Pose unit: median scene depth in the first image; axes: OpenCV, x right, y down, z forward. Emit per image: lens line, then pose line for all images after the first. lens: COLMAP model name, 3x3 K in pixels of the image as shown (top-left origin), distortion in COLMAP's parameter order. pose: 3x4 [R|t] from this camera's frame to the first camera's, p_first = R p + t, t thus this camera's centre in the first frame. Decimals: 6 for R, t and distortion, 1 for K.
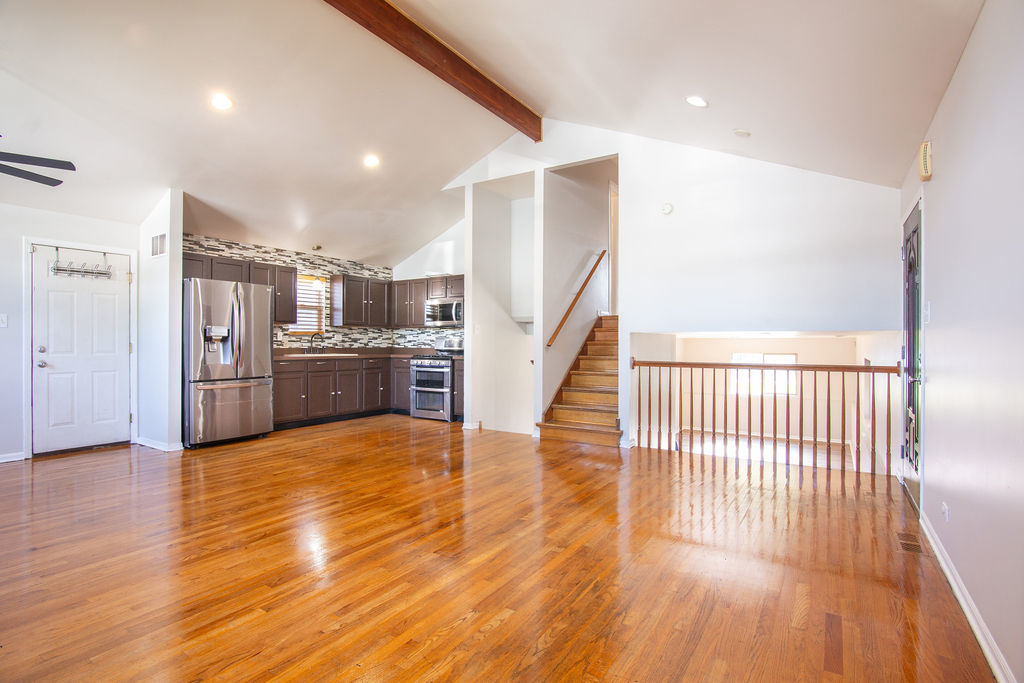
lens RADIAL K [[500.1, 0, 508.5], [0, 500.1, 341.7], [0, 0, 1]] dist [-0.001137, -0.000176]
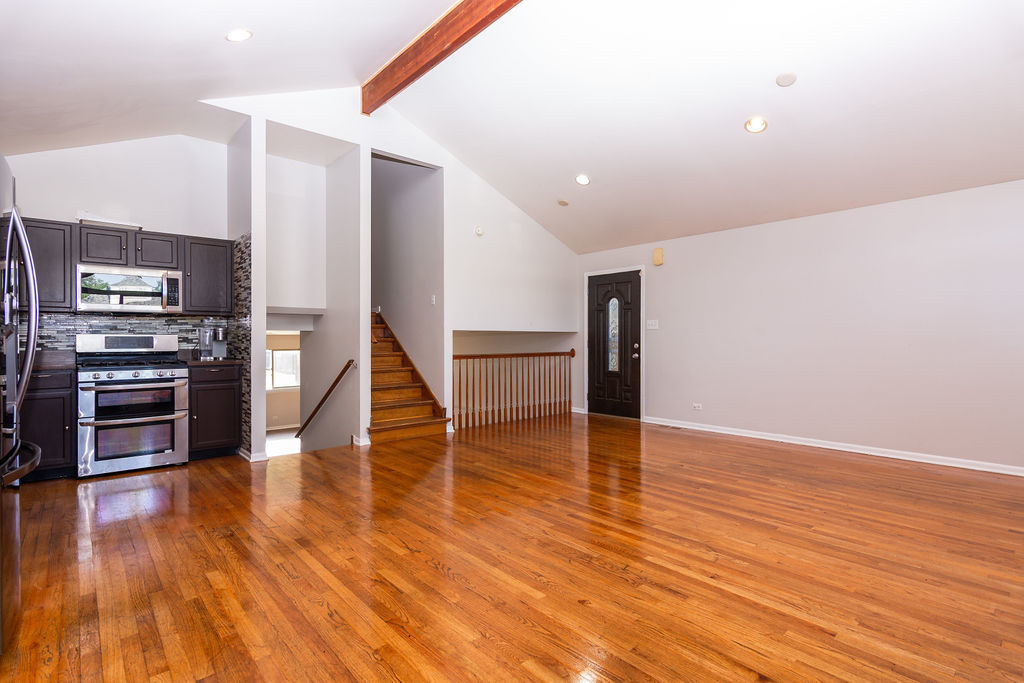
lens RADIAL K [[500.1, 0, 509.0], [0, 500.1, 341.0], [0, 0, 1]] dist [-0.001137, -0.000176]
pose [[0.267168, -0.003863, 0.963642, -0.950833], [0.003776, 0.999988, 0.002962, 0.004373], [-0.963643, 0.002847, 0.267179, 0.665851]]
